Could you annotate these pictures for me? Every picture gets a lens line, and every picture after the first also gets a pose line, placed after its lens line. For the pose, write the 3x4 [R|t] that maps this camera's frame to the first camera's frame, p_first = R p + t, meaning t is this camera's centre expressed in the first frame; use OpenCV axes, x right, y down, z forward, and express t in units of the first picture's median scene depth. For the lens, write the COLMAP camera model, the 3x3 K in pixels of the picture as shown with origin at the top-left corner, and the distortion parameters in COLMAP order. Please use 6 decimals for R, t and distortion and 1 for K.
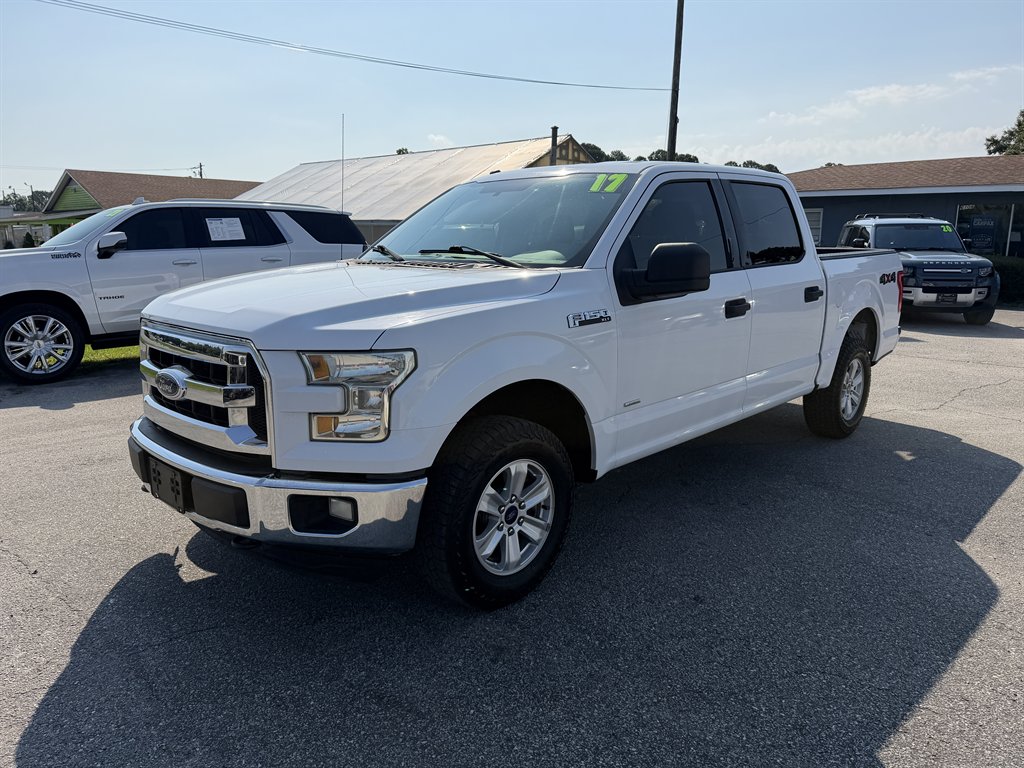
lens RADIAL K [[723.8, 0, 504.6], [0, 723.8, 383.9], [0, 0, 1]] dist [0.047135, -0.054565]
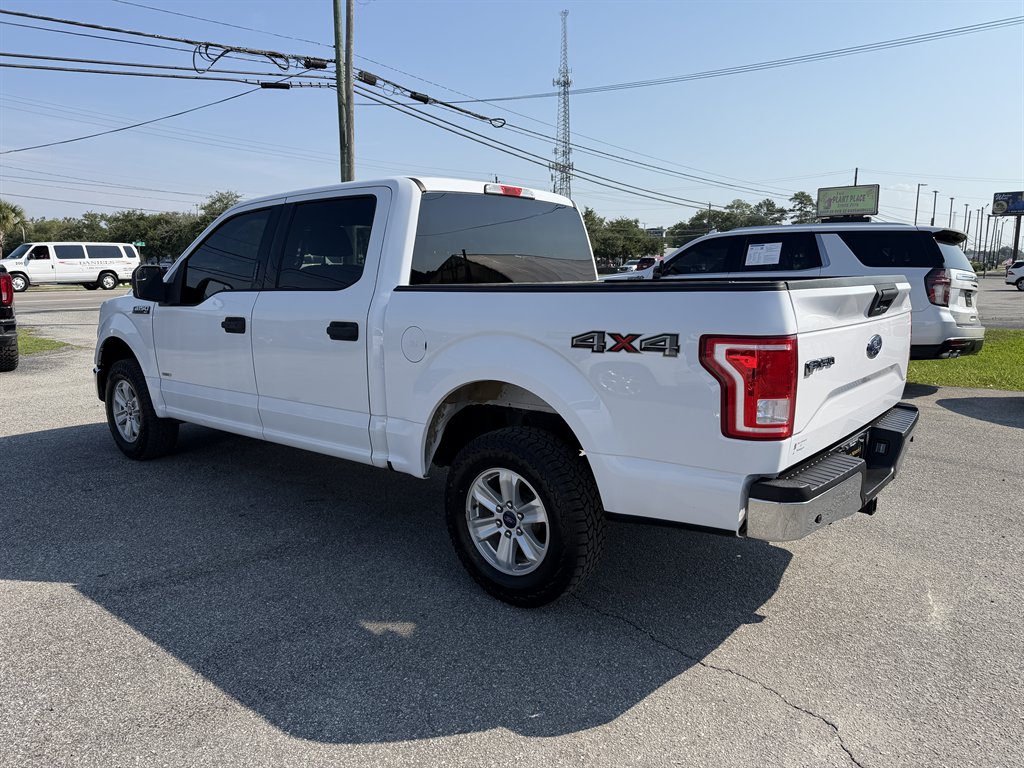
lens RADIAL K [[723.8, 0, 494.1], [0, 723.8, 384.5], [0, 0, 1]] dist [0.047135, -0.054565]
pose [[0.060556, 0.157386, -0.985679, 1.403695], [-0.191051, 0.971061, 0.143315, -0.245091], [0.979710, 0.179637, 0.088872, 1.278160]]
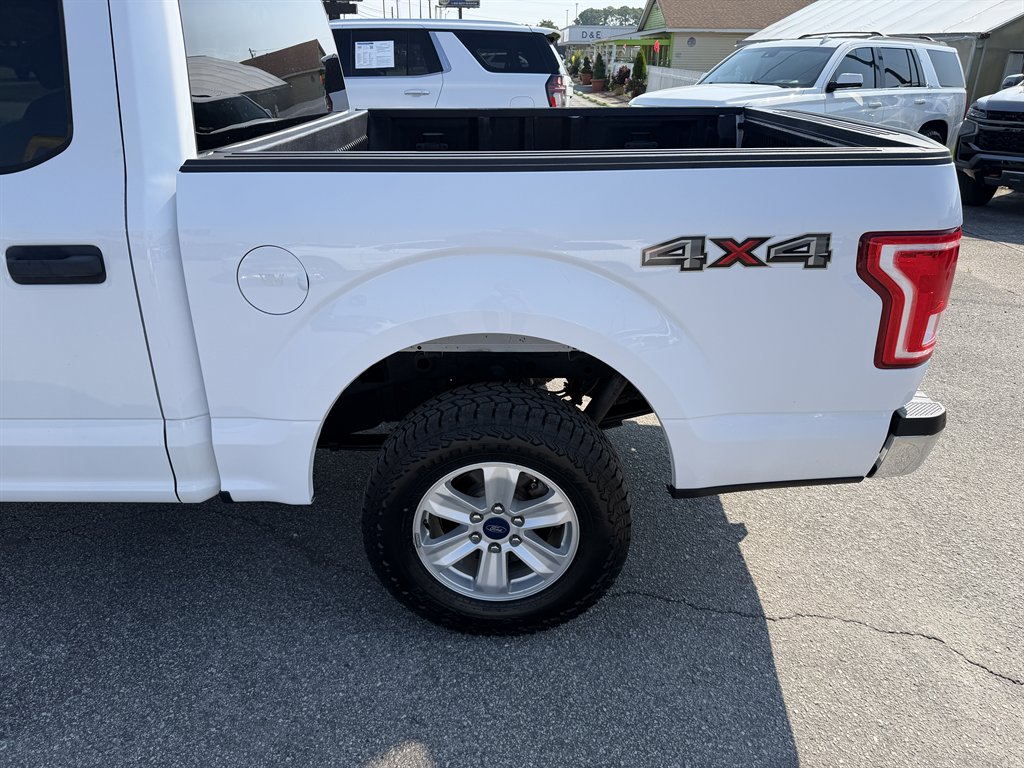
lens RADIAL K [[723.8, 0, 509.0], [0, 723.8, 380.7], [0, 0, 1]] dist [0.047135, -0.054565]
pose [[0.684050, 0.299928, -0.664920, 0.964478], [-0.148625, 0.949742, 0.275502, -0.235711], [0.714133, -0.089633, 0.694248, 1.046717]]
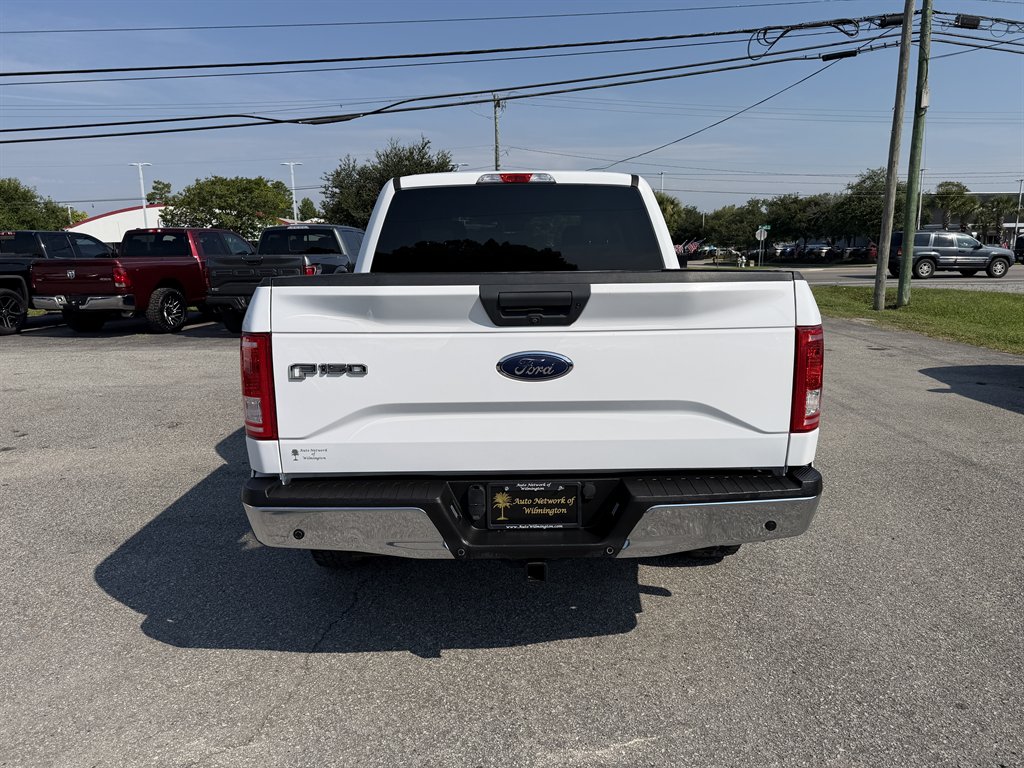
lens RADIAL K [[723.8, 0, 513.4], [0, 723.8, 378.1], [0, 0, 1]] dist [0.047135, -0.054565]
pose [[-0.713910, 0.124643, -0.689055, 1.085389], [-0.128012, 0.944216, 0.303428, -0.411513], [0.688437, 0.304827, -0.658129, 2.086988]]
